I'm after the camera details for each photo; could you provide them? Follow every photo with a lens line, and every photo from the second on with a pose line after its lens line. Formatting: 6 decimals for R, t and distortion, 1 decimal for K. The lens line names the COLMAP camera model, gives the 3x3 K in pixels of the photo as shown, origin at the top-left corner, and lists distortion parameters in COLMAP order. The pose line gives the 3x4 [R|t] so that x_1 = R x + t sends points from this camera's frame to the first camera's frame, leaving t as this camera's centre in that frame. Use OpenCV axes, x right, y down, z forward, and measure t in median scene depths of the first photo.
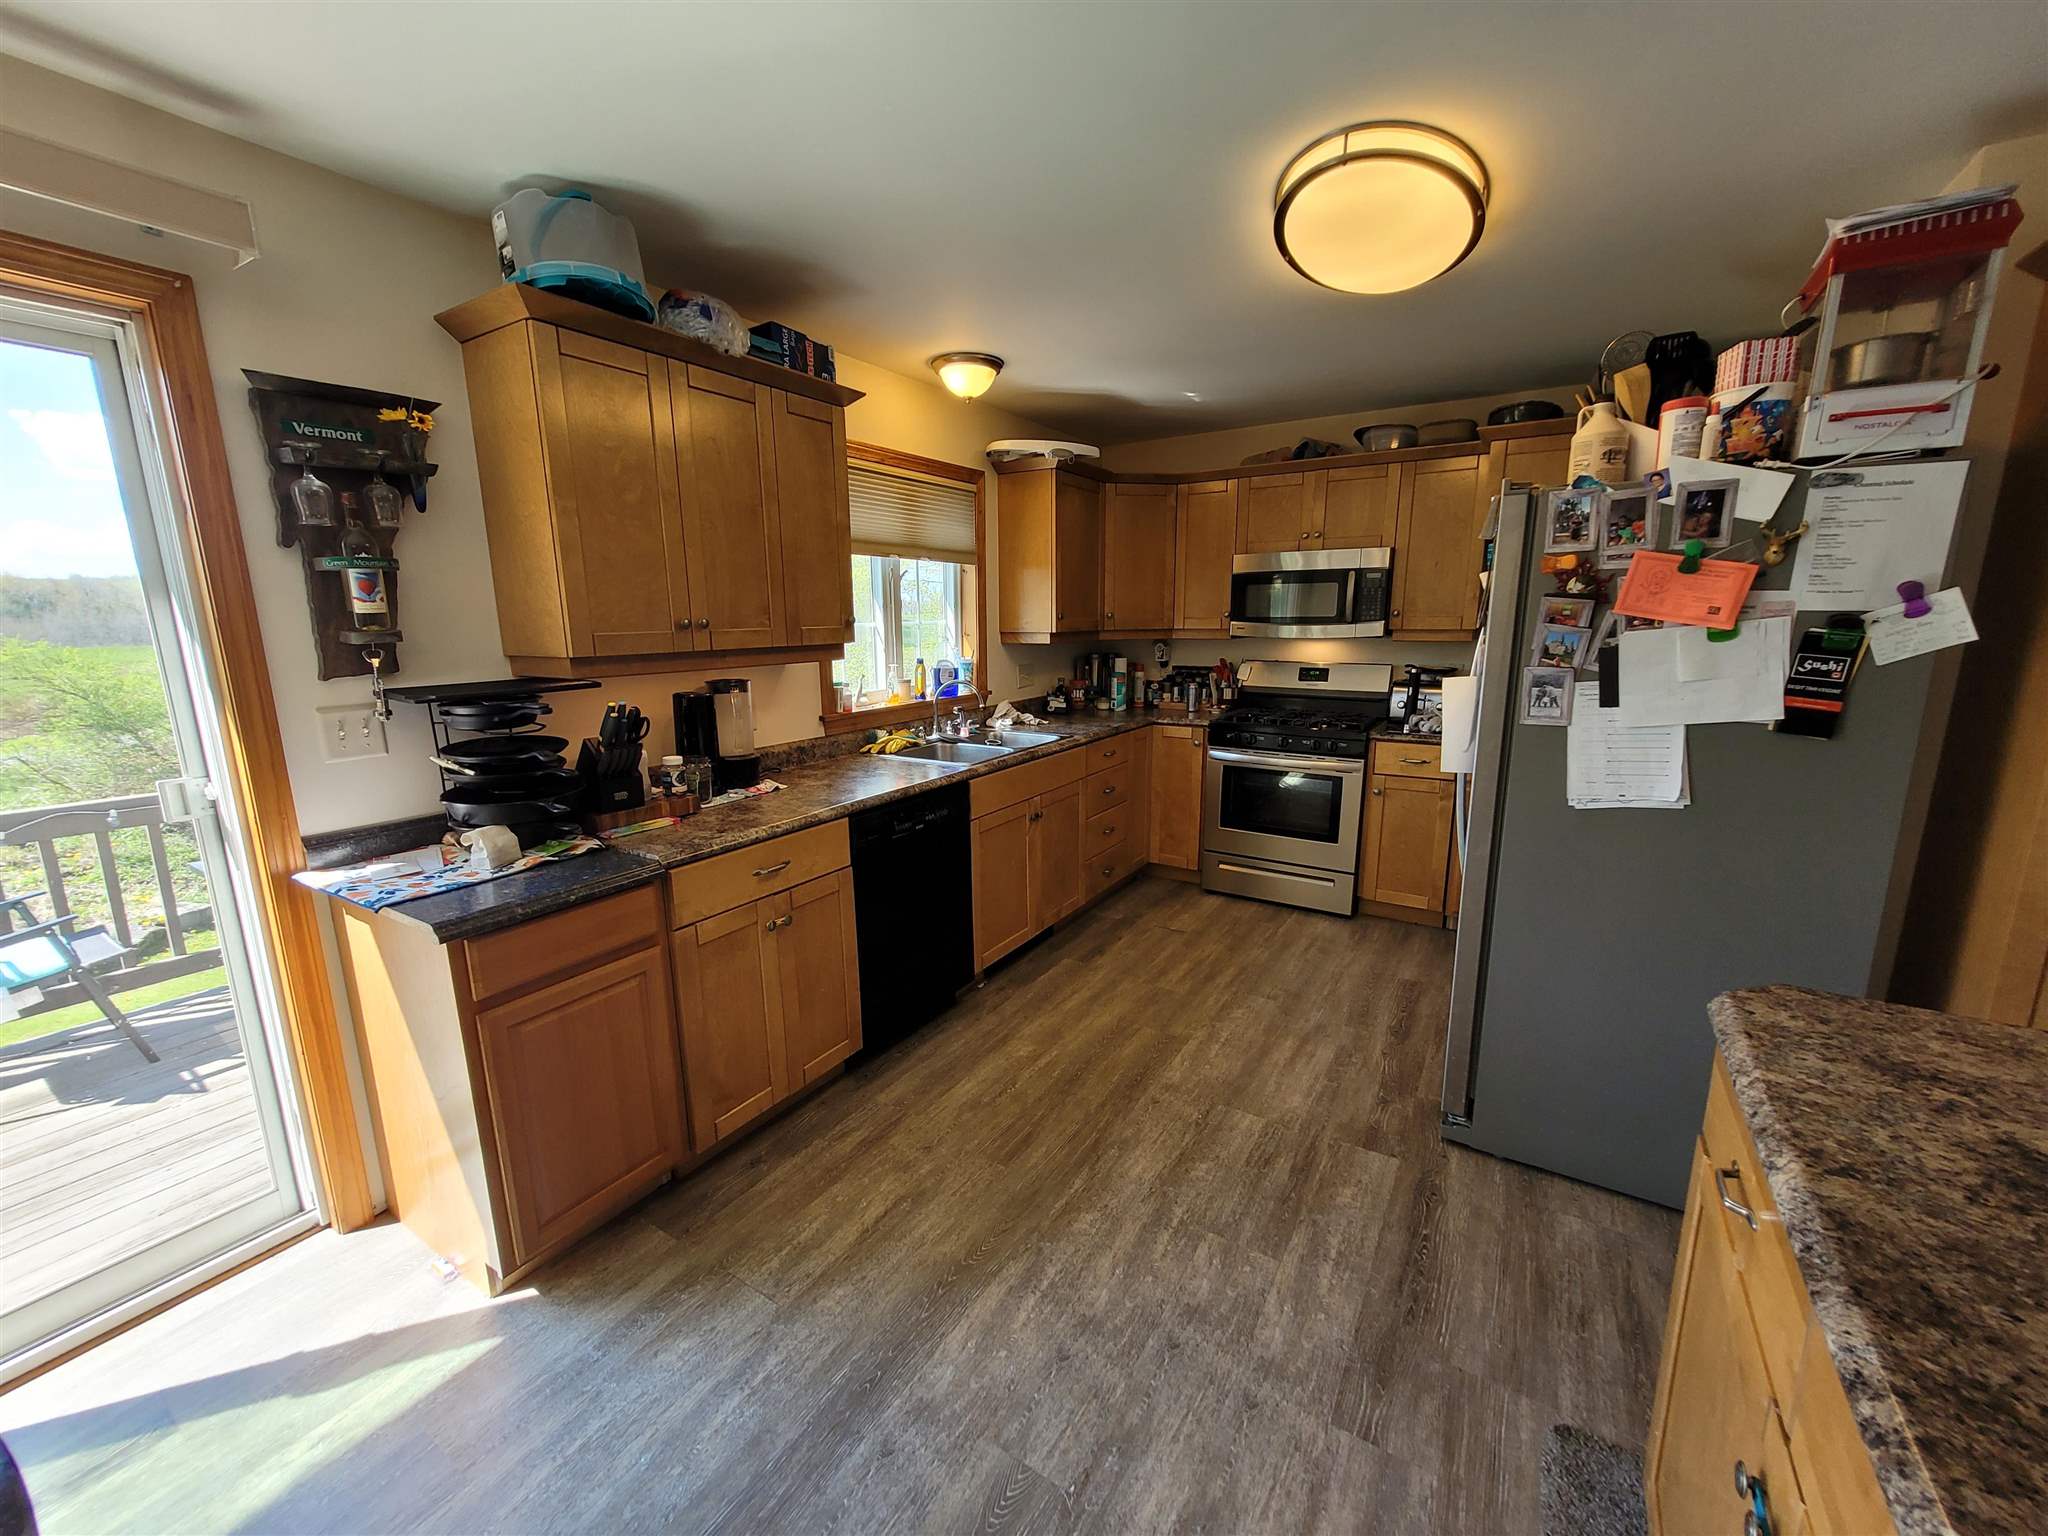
lens RADIAL K [[801.1, 0, 1019.6], [0, 801.1, 775.6], [0, 0, 1]] dist [0.001387, -0.000630]
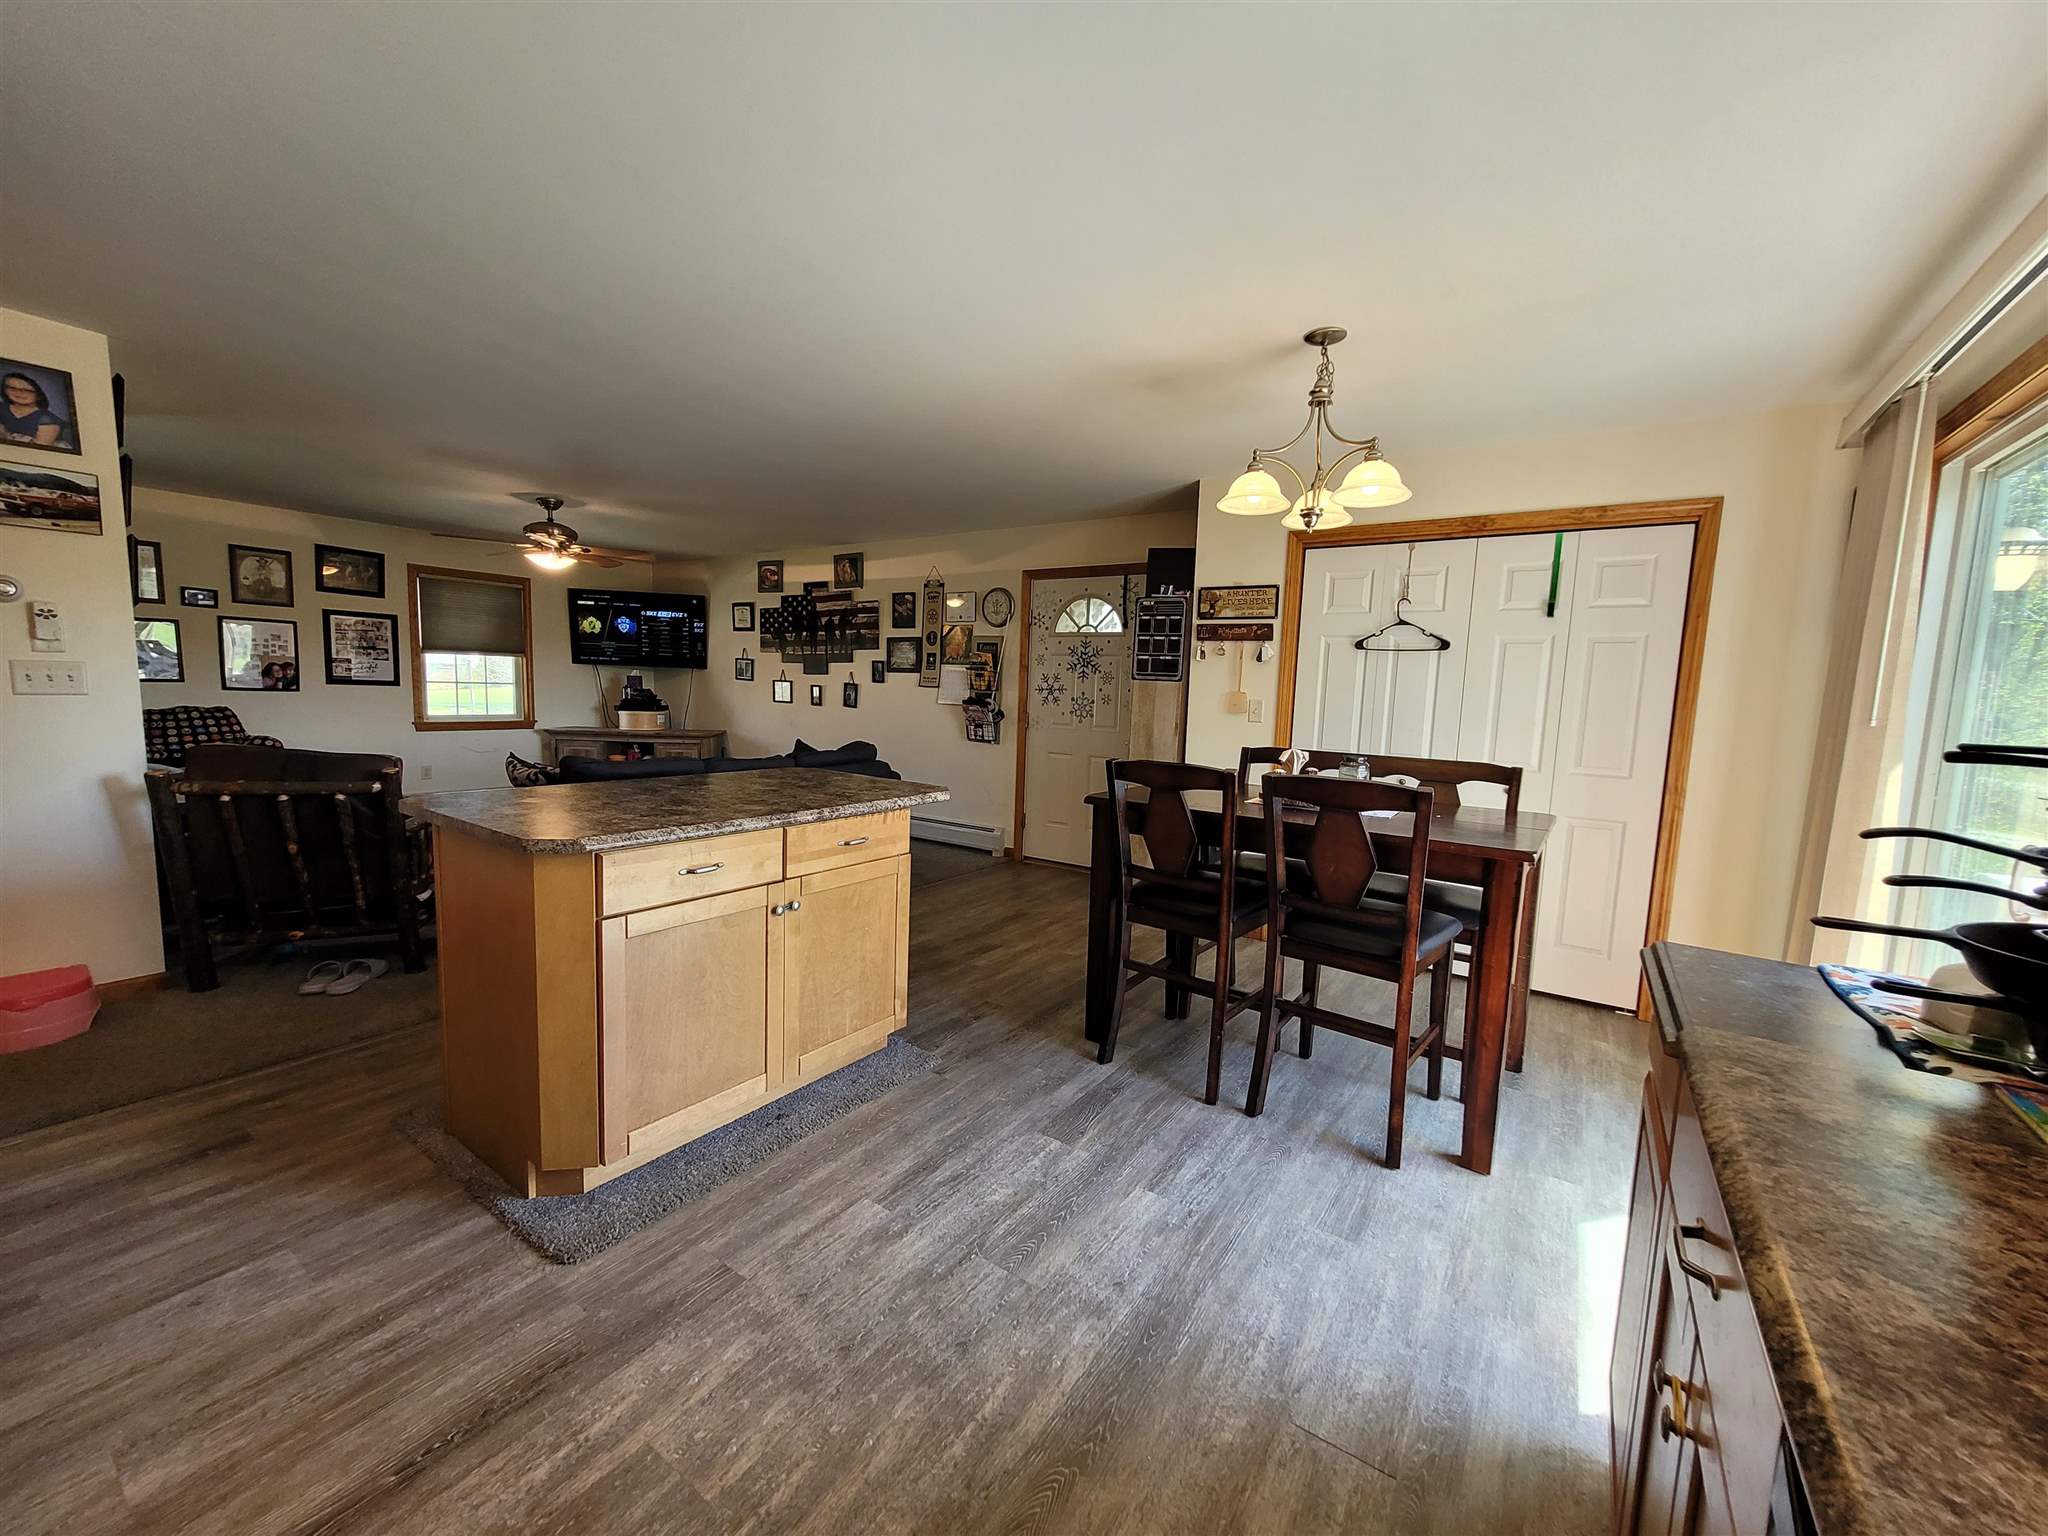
lens RADIAL K [[801.1, 0, 1020.8], [0, 801.1, 775.4], [0, 0, 1]] dist [0.001387, -0.000630]
pose [[-0.999112, -0.027548, 0.031870, -0.018888], [-0.016460, 0.951685, 0.306636, -0.156071], [-0.038778, 0.305839, -0.951293, 1.103305]]
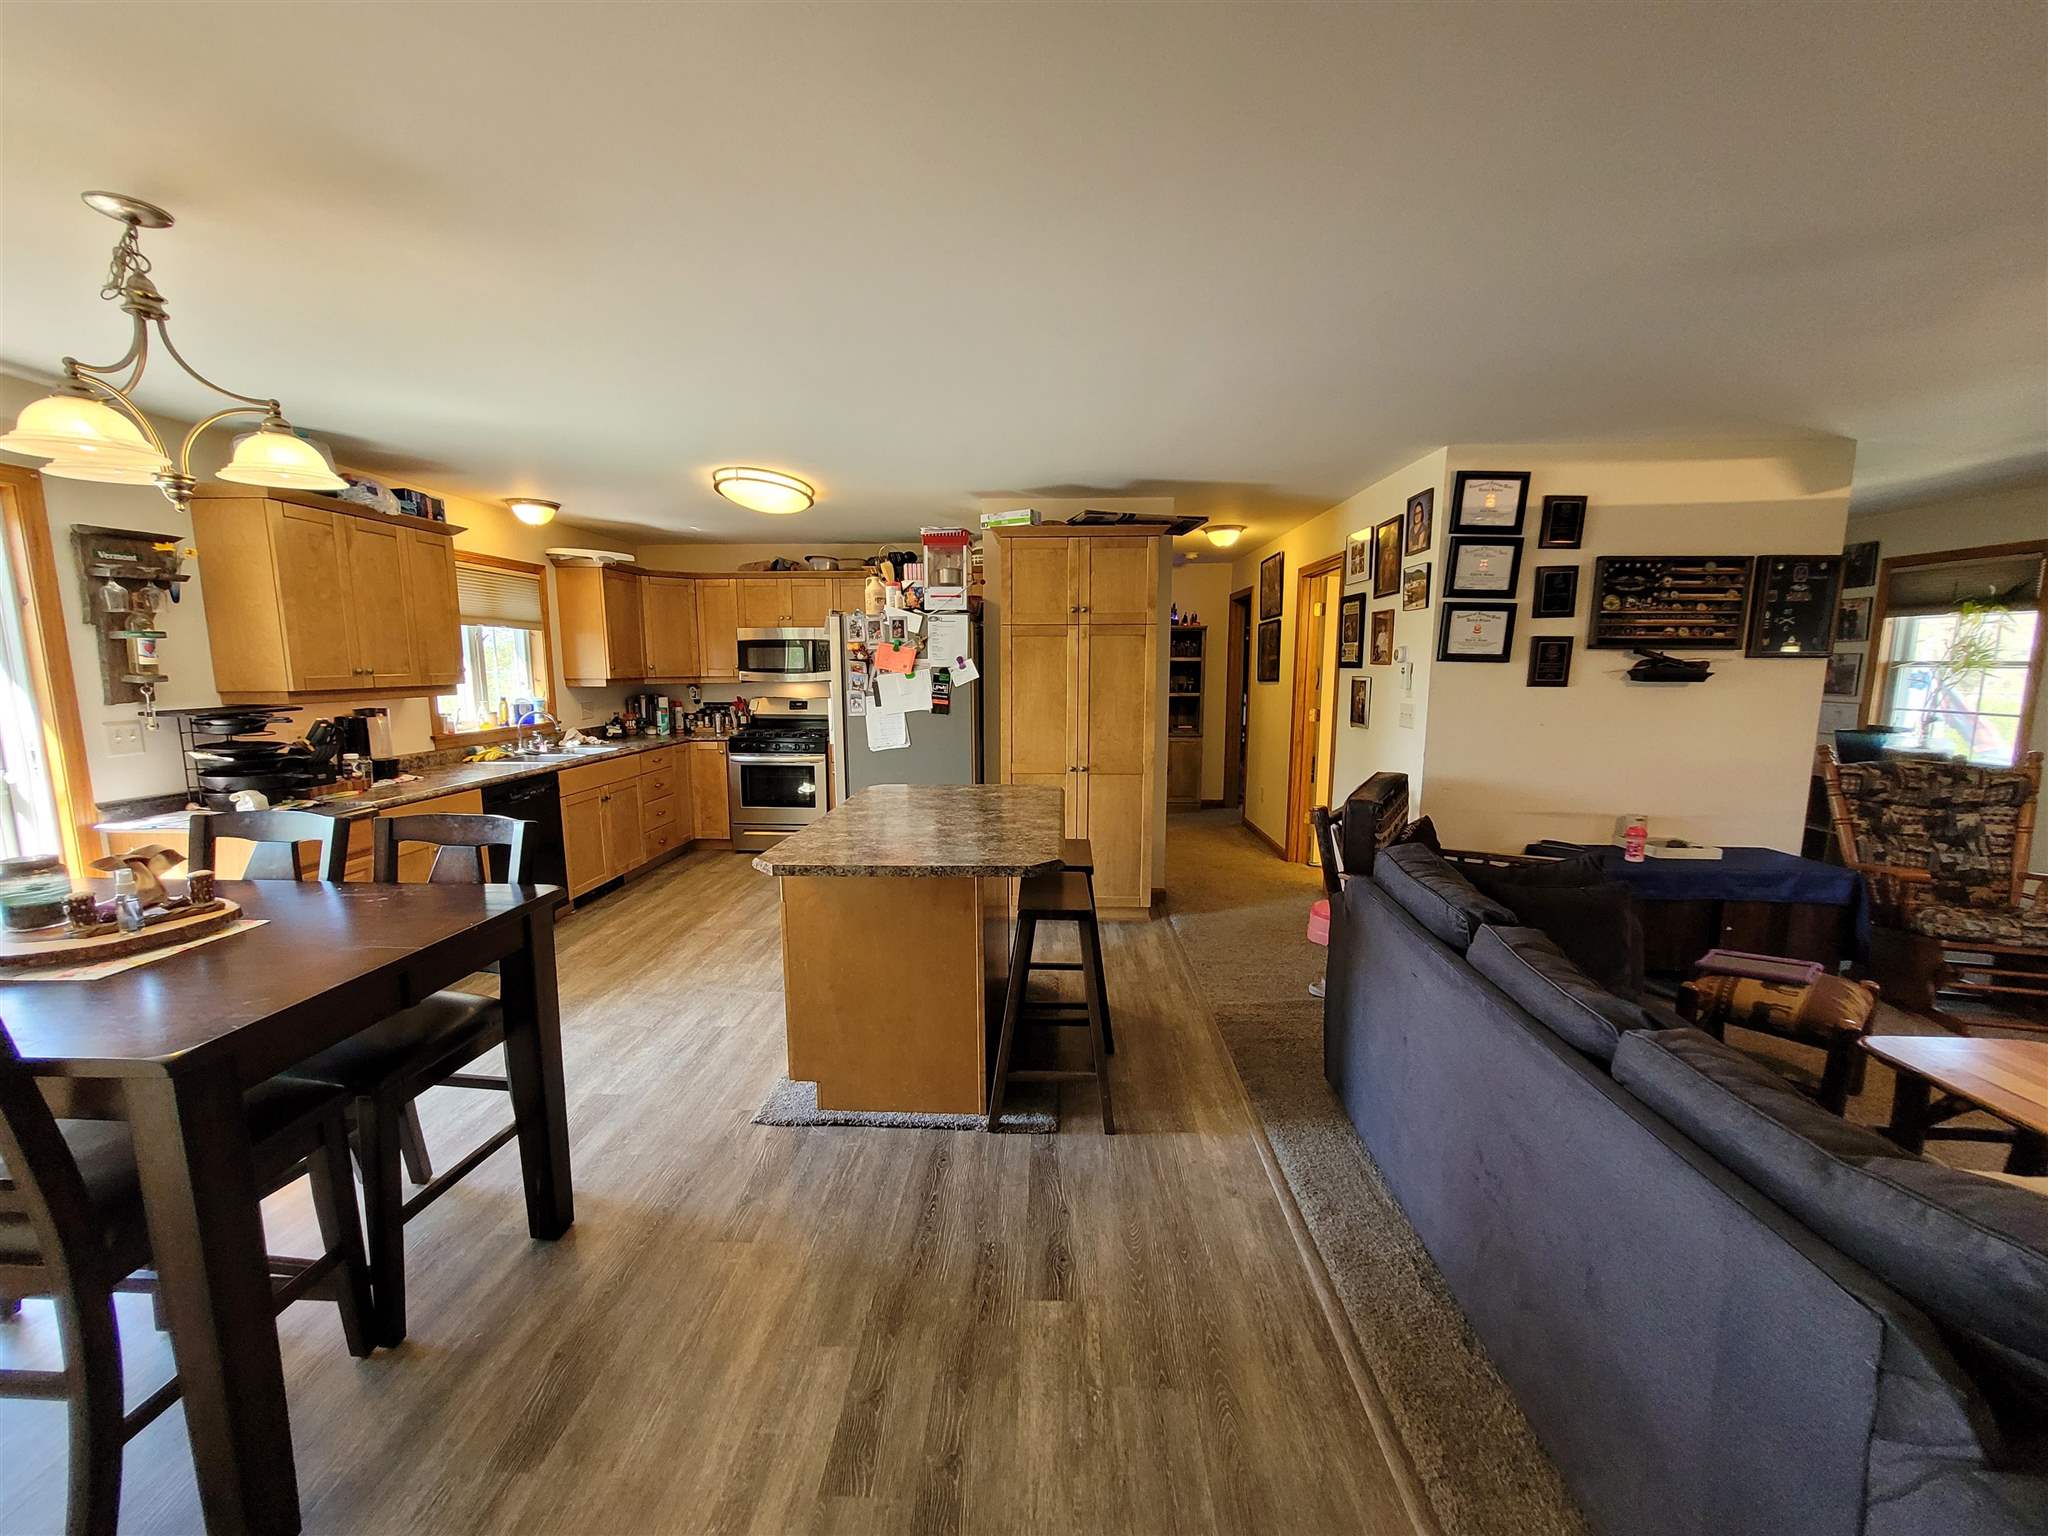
lens RADIAL K [[801.1, 0, 1024.0], [0, 801.1, 774.3], [0, 0, 1]] dist [0.001387, -0.000630]
pose [[0.862927, -0.062863, 0.501403, -0.071475], [0.095018, 0.994719, -0.038815, 0.184291], [-0.496315, 0.081137, 0.864343, -0.930783]]
